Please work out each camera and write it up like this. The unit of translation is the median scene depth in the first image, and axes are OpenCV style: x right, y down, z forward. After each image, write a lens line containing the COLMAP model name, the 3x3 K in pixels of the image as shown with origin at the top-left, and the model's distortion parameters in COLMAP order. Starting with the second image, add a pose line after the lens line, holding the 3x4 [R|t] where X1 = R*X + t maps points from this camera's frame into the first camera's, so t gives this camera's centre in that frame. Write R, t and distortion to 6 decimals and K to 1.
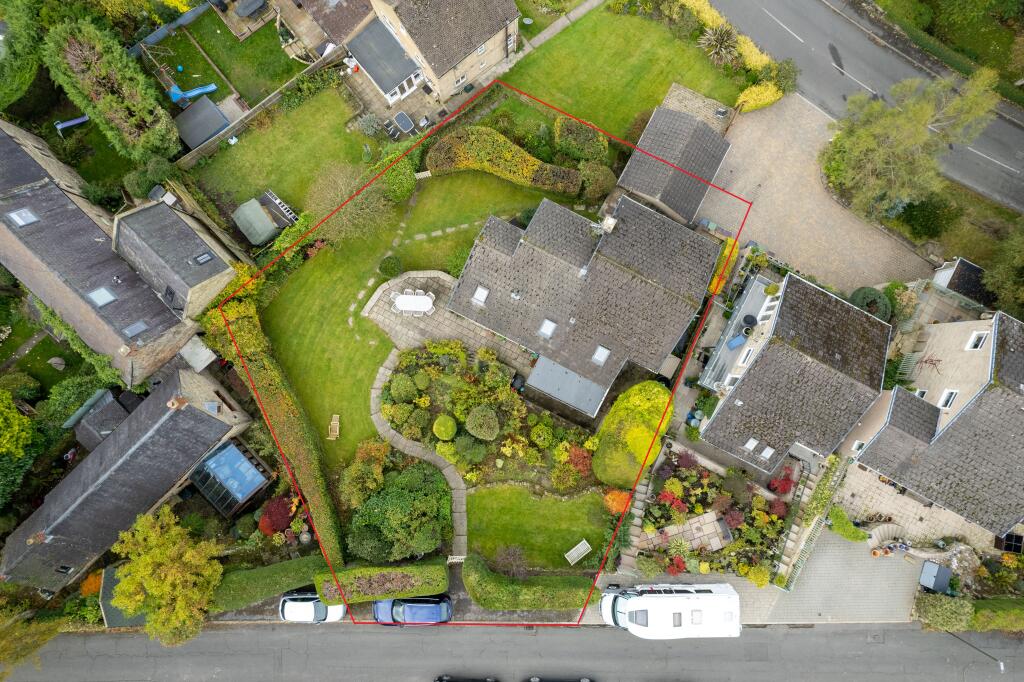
lens RADIAL K [[653.8, 0, 511.7], [0, 653.8, 344.8], [0, 0, 1]] dist [-0.068690, 0.058908]
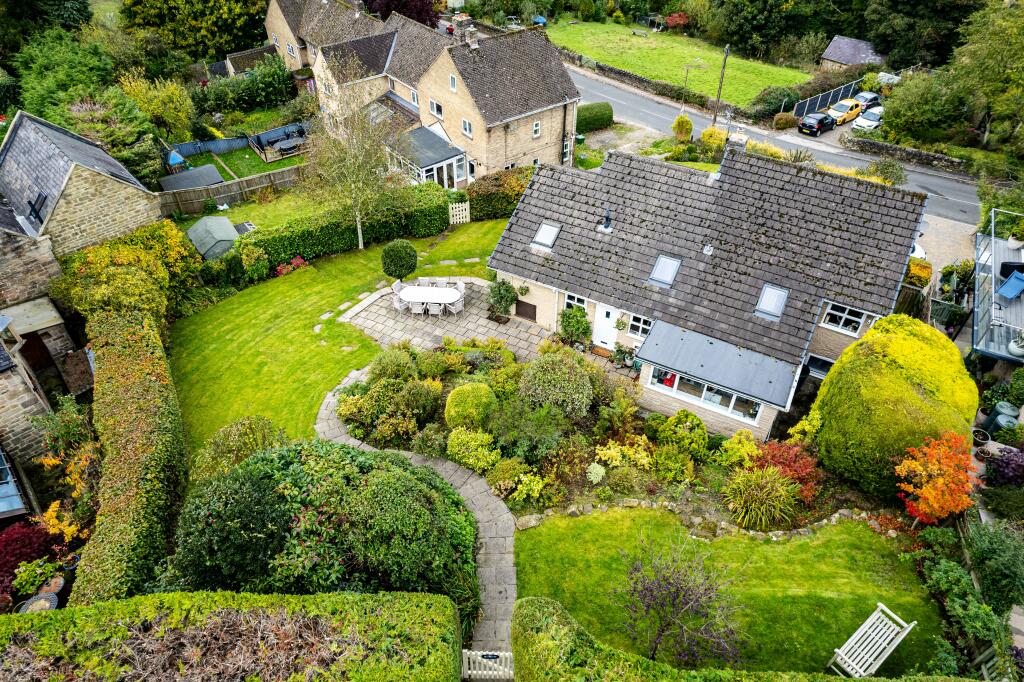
lens RADIAL K [[653.8, 0, 511.7], [0, 653.8, 344.8], [0, 0, 1]] dist [-0.068690, 0.058908]
pose [[0.999687, 0.020067, -0.014925, -0.068336], [-0.024670, 0.693390, -0.720140, 0.428713], [-0.004102, 0.720283, 0.693668, 0.655244]]
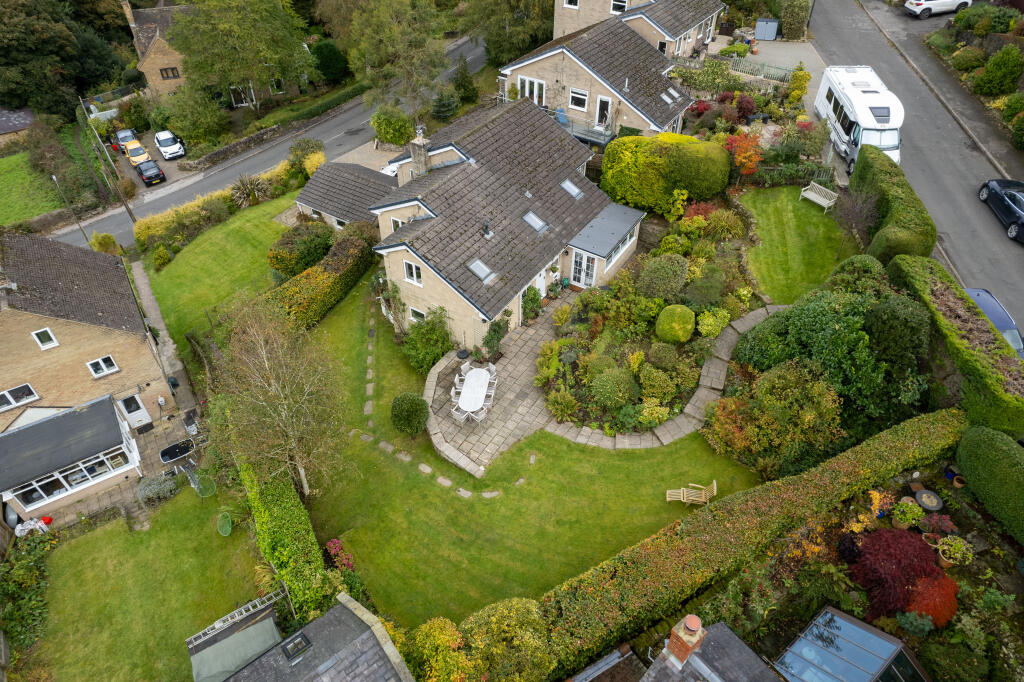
lens RADIAL K [[653.8, 0, 511.7], [0, 653.8, 344.8], [0, 0, 1]] dist [-0.068690, 0.058908]
pose [[0.095692, -0.673320, 0.733132, -0.612162], [0.995122, 0.082455, -0.054161, 0.001524], [-0.023983, 0.734739, 0.677926, 0.583669]]
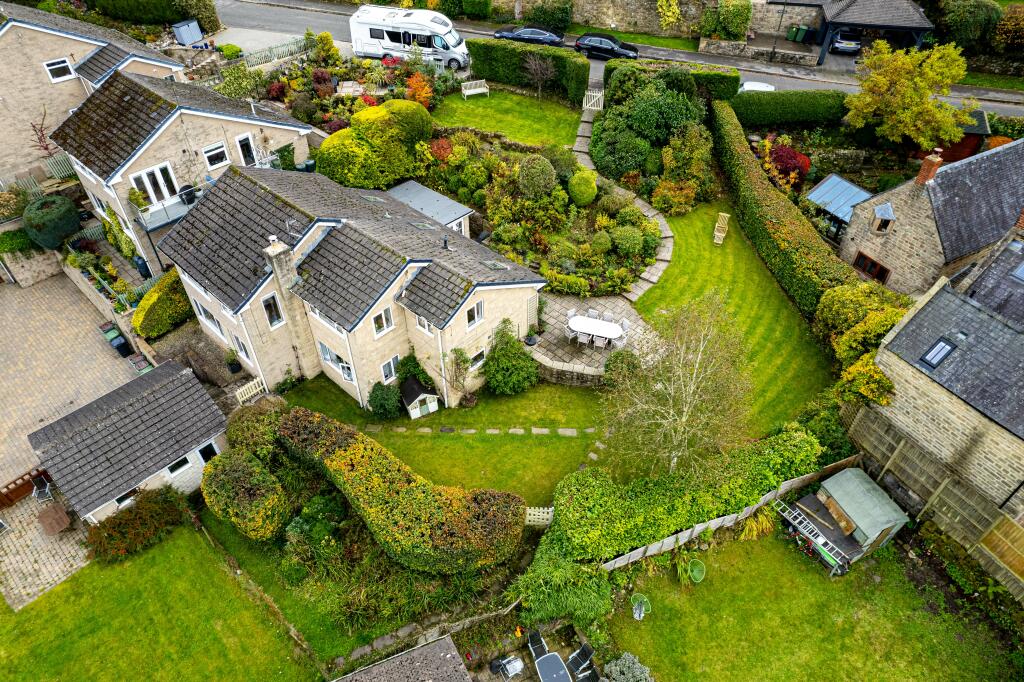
lens RADIAL K [[653.8, 0, 511.7], [0, 653.8, 344.8], [0, 0, 1]] dist [-0.068690, 0.058908]
pose [[-0.963187, -0.179374, 0.200240, -0.219440], [0.268832, -0.640759, 0.719137, -0.626872], [-0.000689, 0.746494, 0.665392, 0.600407]]
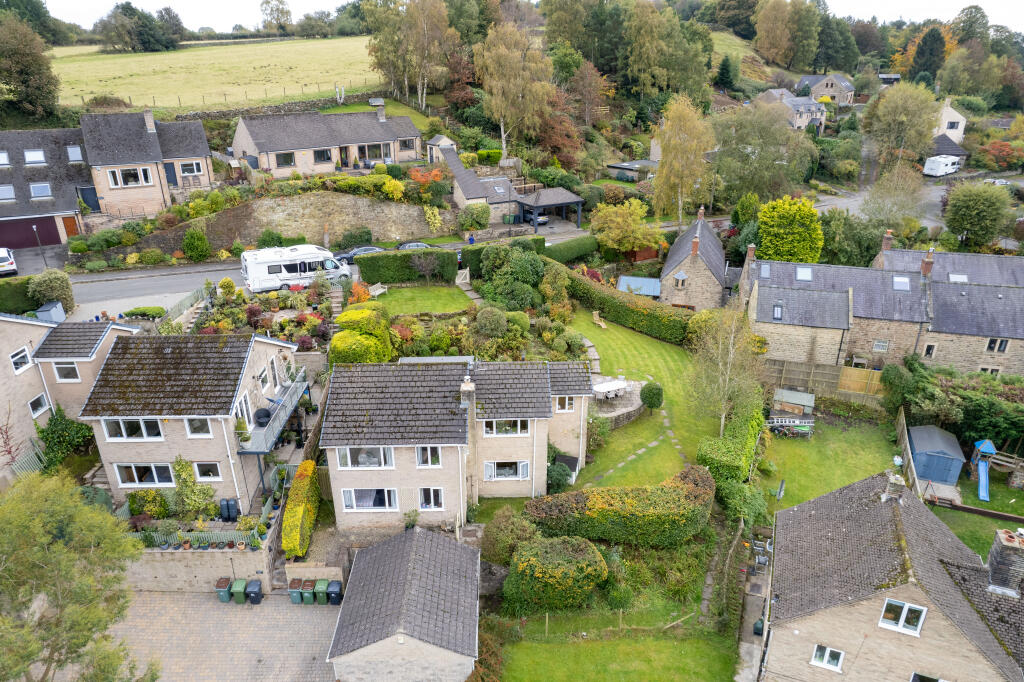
lens RADIAL K [[653.8, 0, 511.7], [0, 653.8, 344.8], [0, 0, 1]] dist [-0.068690, 0.058908]
pose [[-0.875747, 0.193110, -0.442466, 0.438213], [-0.482582, -0.324581, 0.813487, -0.833836], [0.013477, 0.925935, 0.377442, 0.601812]]
